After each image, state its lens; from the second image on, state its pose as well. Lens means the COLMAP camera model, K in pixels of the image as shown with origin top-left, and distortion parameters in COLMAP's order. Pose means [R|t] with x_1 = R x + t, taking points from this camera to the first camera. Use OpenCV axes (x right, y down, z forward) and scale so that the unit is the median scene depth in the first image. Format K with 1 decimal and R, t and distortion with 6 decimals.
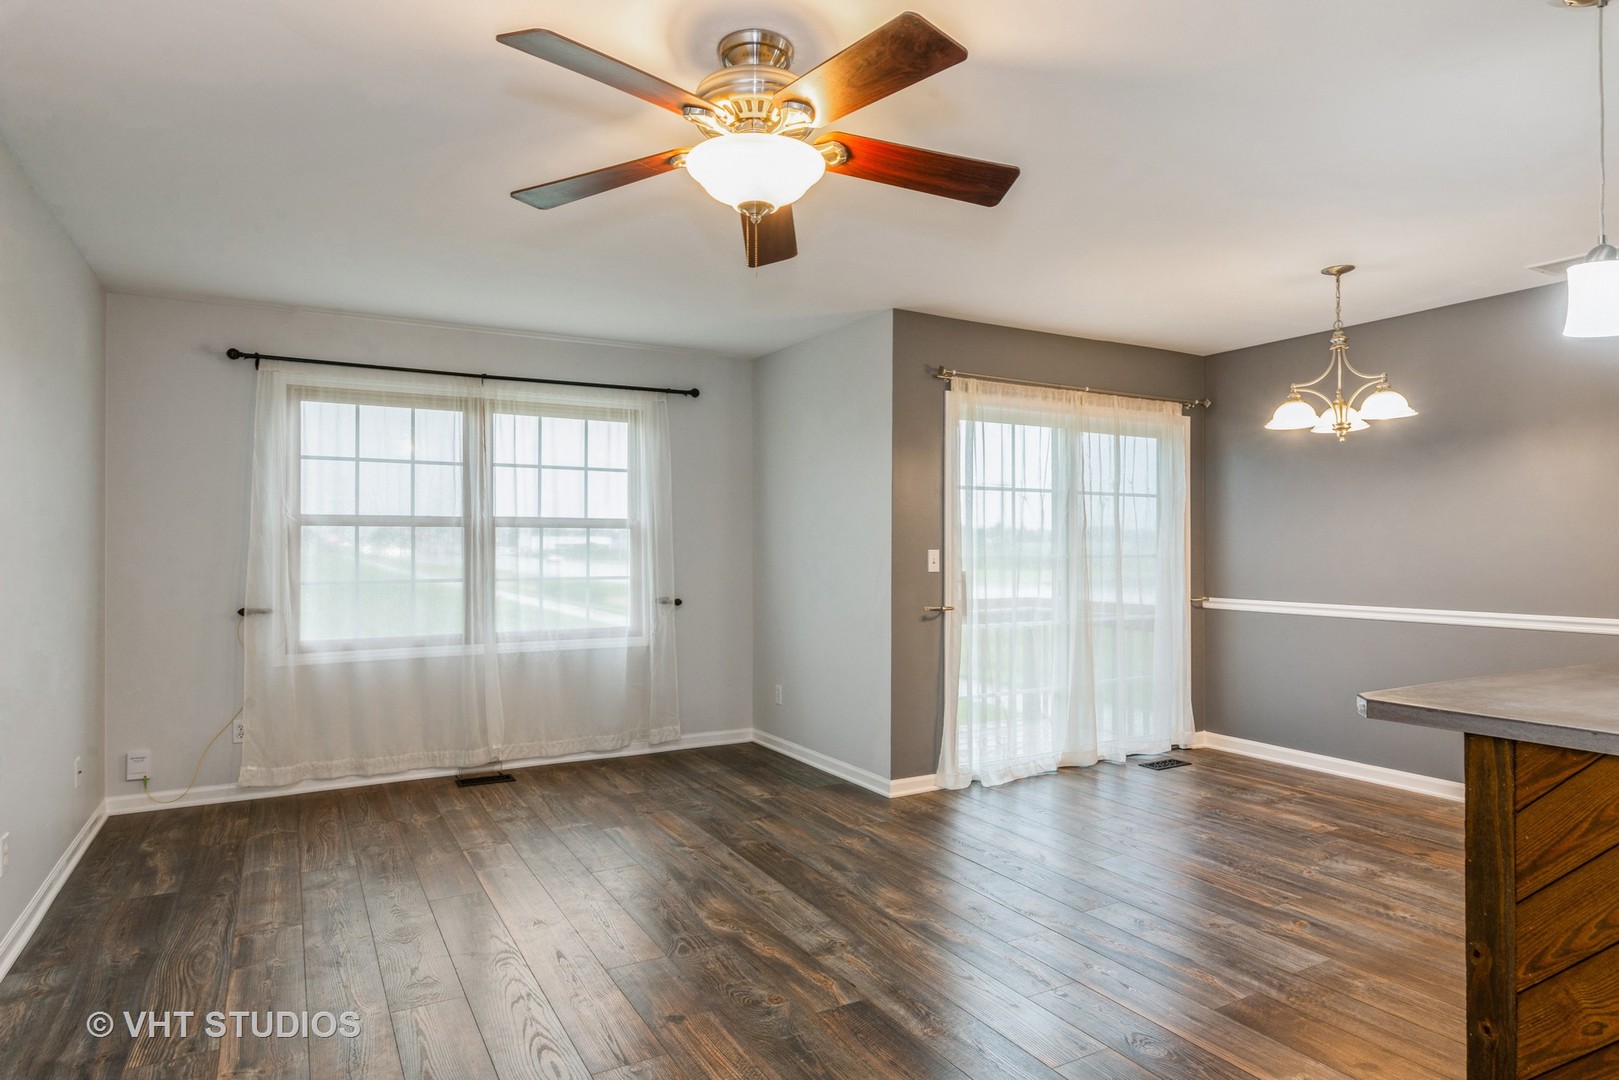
lens RADIAL K [[931.0, 0, 799.2], [0, 931.0, 540.7], [0, 0, 1]] dist [0.002357, -0.000143]
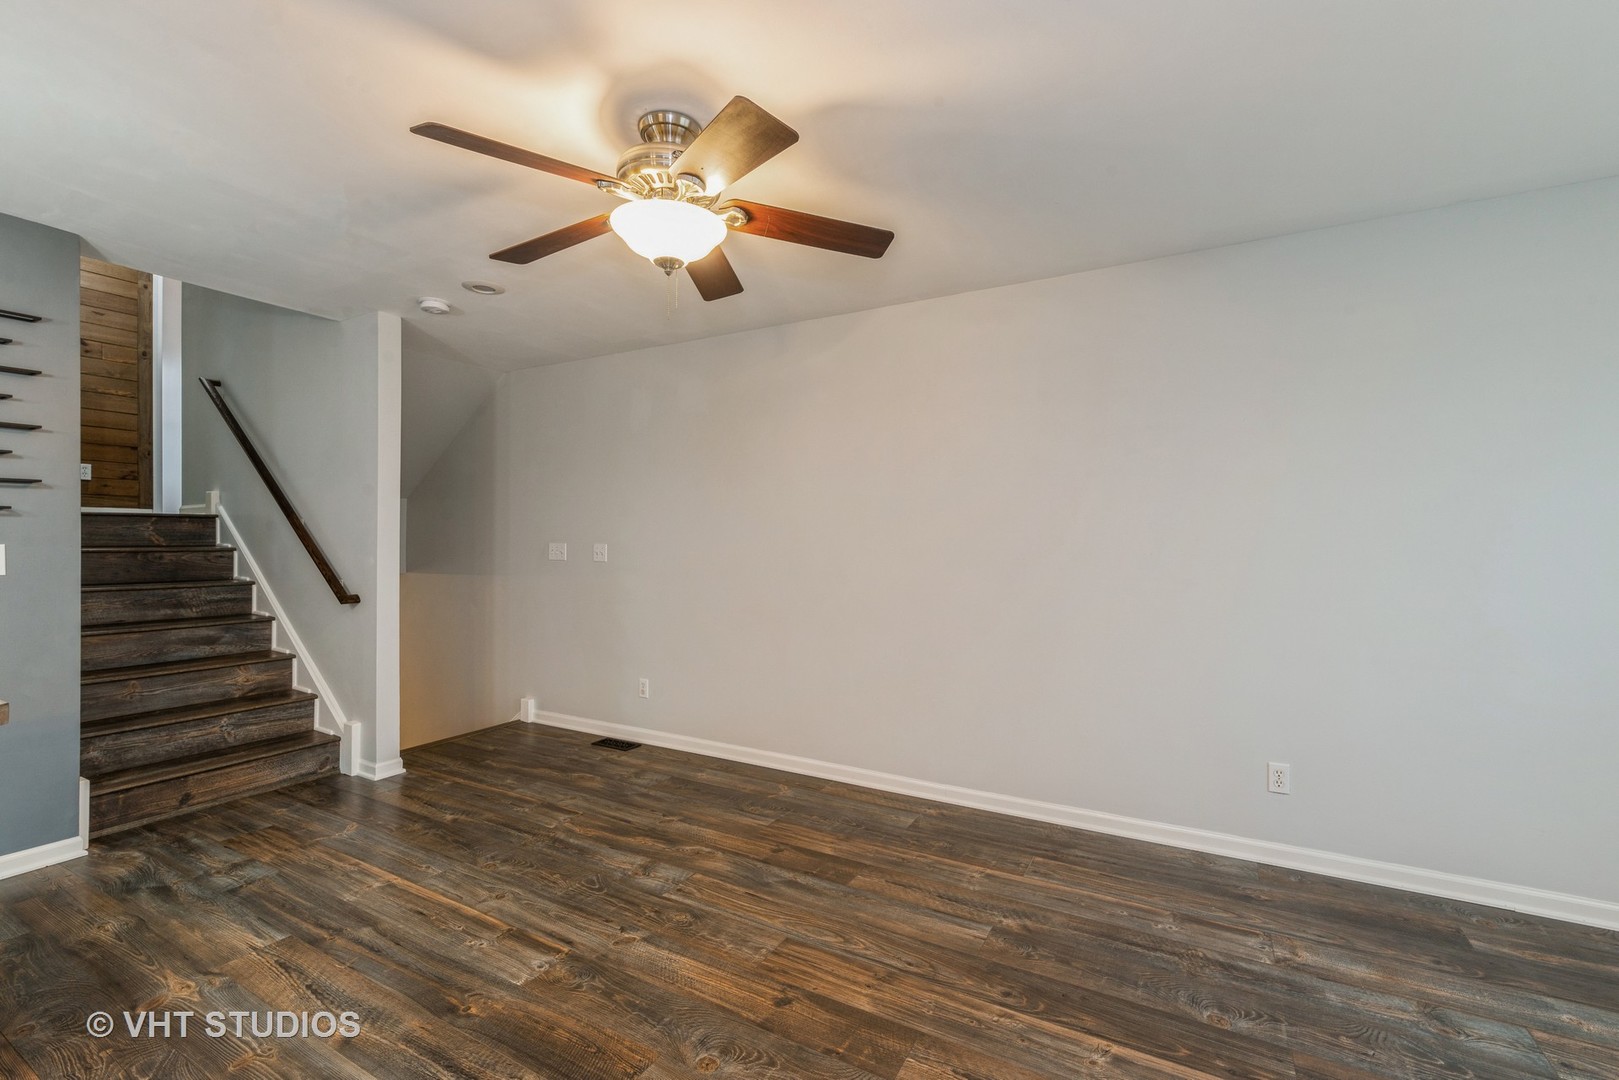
lens RADIAL K [[694.9, 0, 803.2], [0, 694.9, 547.6], [0, 0, 1]] dist [0.001007, 0.000225]
pose [[-0.850229, 0.002815, -0.526406, 0.125822], [-0.000551, 0.999980, 0.006238, 0.005561], [0.526413, 0.005594, -0.850210, 0.842539]]
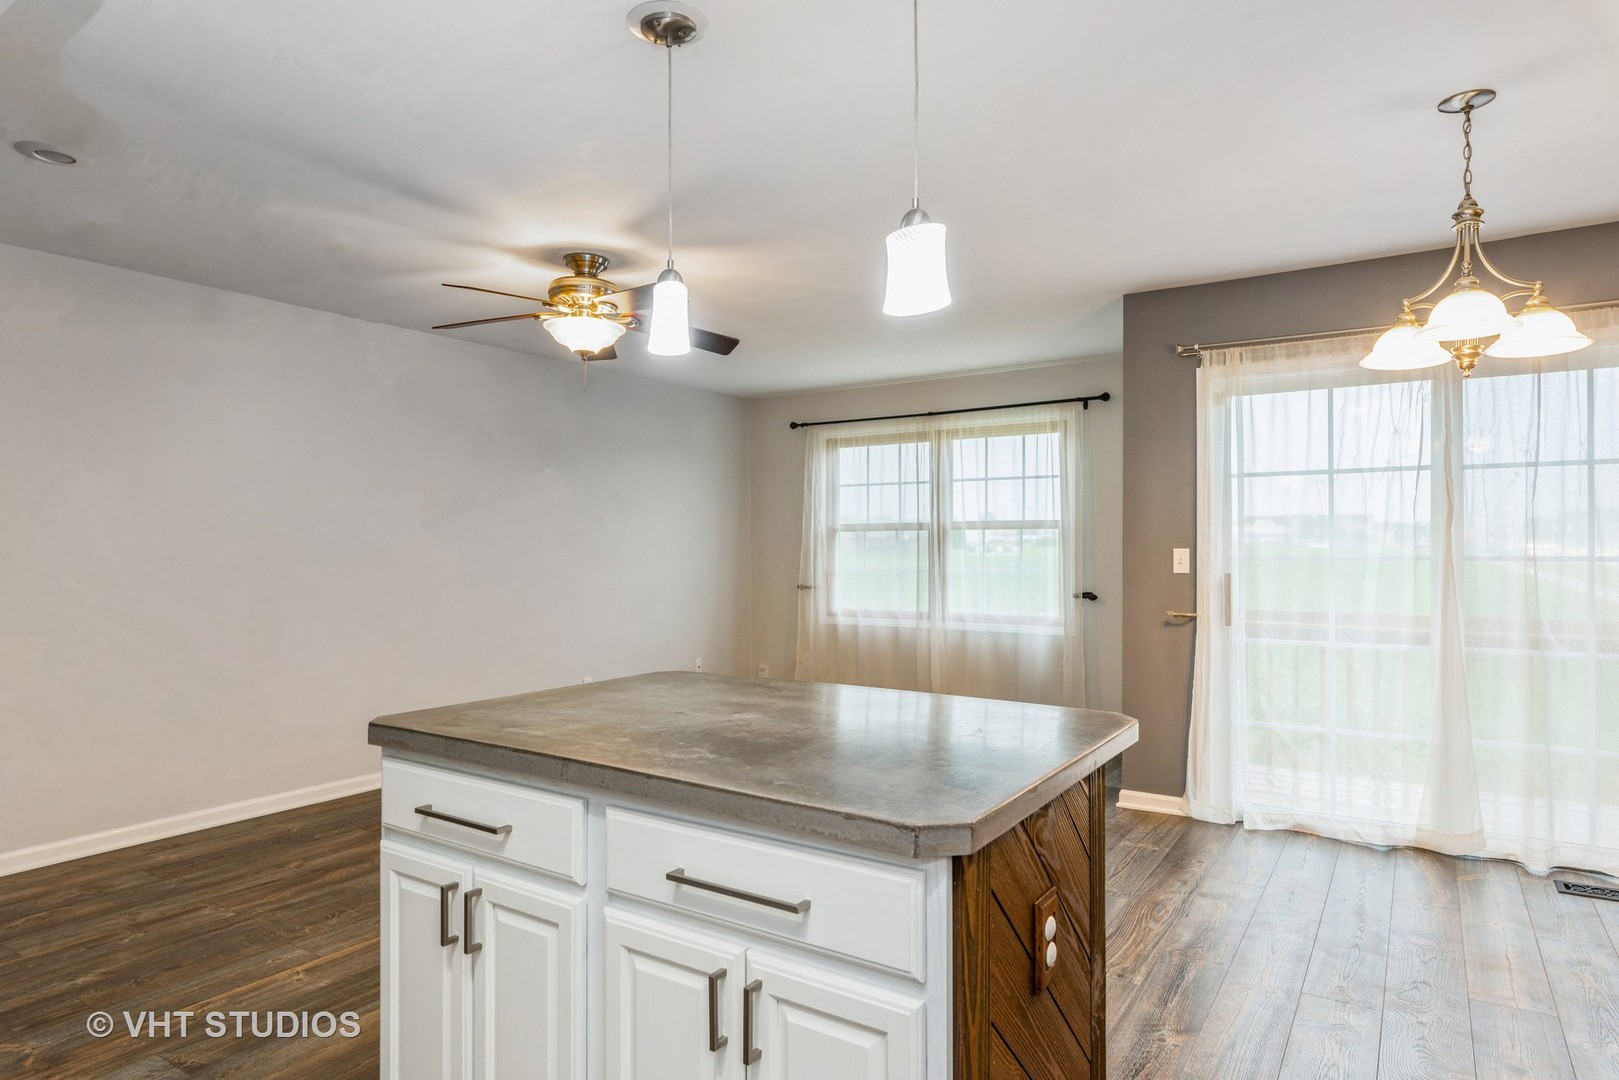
lens RADIAL K [[931.0, 0, 799.2], [0, 931.0, 540.7], [0, 0, 1]] dist [0.002357, -0.000143]
pose [[0.455434, -0.005559, -0.890252, 0.756620], [0.008454, 0.999962, -0.001919, 0.000772], [0.890229, -0.006652, 0.455464, 0.256917]]
